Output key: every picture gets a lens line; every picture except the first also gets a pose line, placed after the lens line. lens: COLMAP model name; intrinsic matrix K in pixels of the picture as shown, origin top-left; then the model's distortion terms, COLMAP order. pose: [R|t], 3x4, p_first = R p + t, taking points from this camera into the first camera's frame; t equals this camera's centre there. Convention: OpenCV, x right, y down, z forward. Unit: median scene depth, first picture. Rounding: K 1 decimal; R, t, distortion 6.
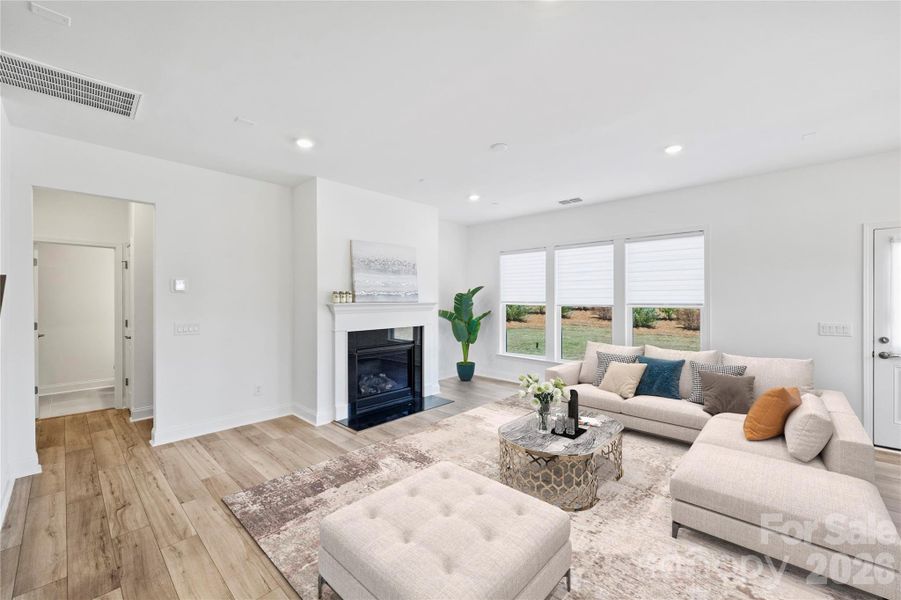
lens RADIAL K [[358.6, 0, 441.3], [0, 358.6, 303.3], [0, 0, 1]] dist [-0.007665, -0.000309]
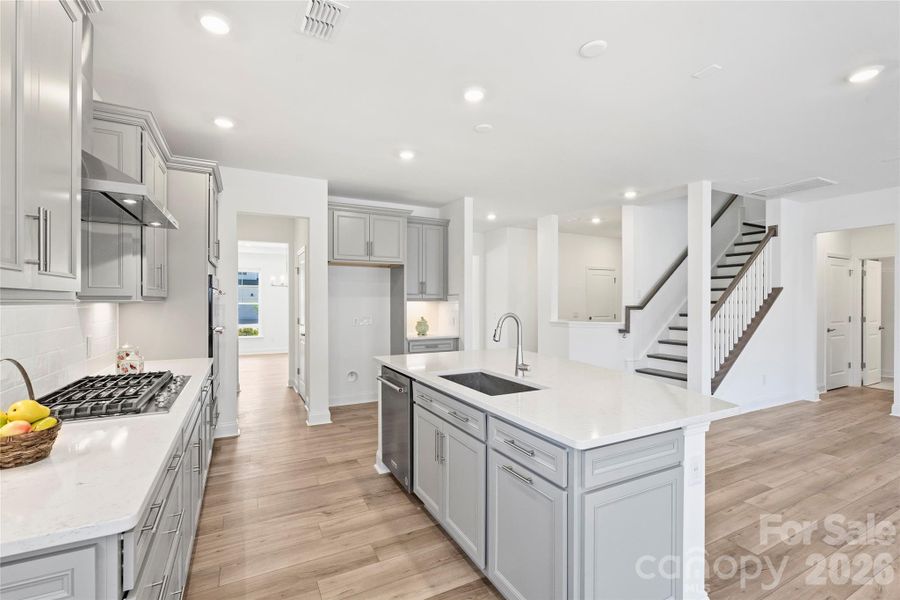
lens RADIAL K [[409.3, 0, 466.8], [0, 409.3, 312.3], [0, 0, 1]] dist [0.022996, 0.000207]
pose [[-0.284825, 0.027525, -0.958184, 0.809204], [-0.005708, 0.999521, 0.030409, -0.003820], [0.958562, 0.014130, -0.284532, -0.021484]]
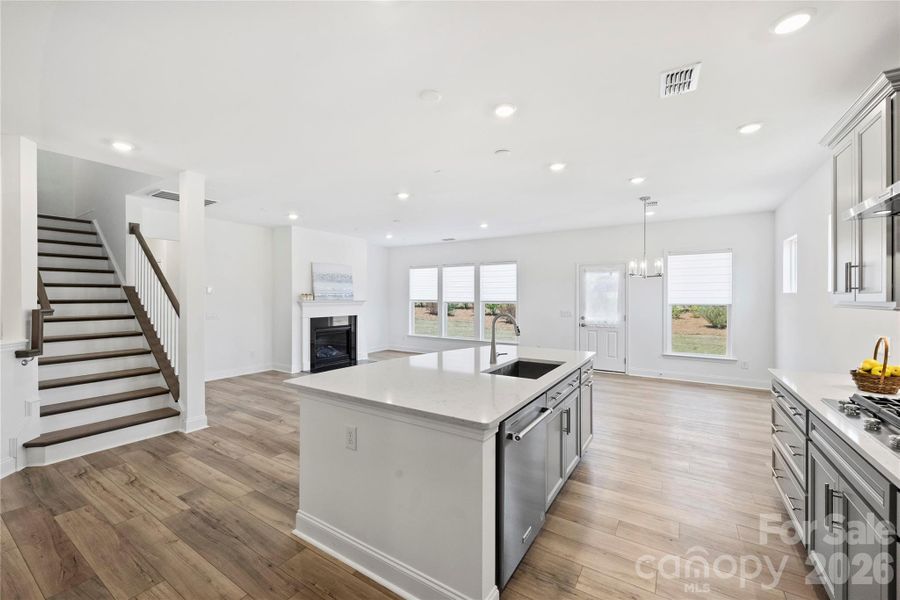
lens RADIAL K [[358.2, 0, 447.2], [0, 358.2, 296.1], [0, 0, 1]] dist [-0.007665, -0.000309]
pose [[0.980811, 0.001991, 0.194952, 0.036460], [-0.000186, 0.999957, -0.009276, -0.006503], [-0.194962, 0.009062, 0.980769, -0.713214]]
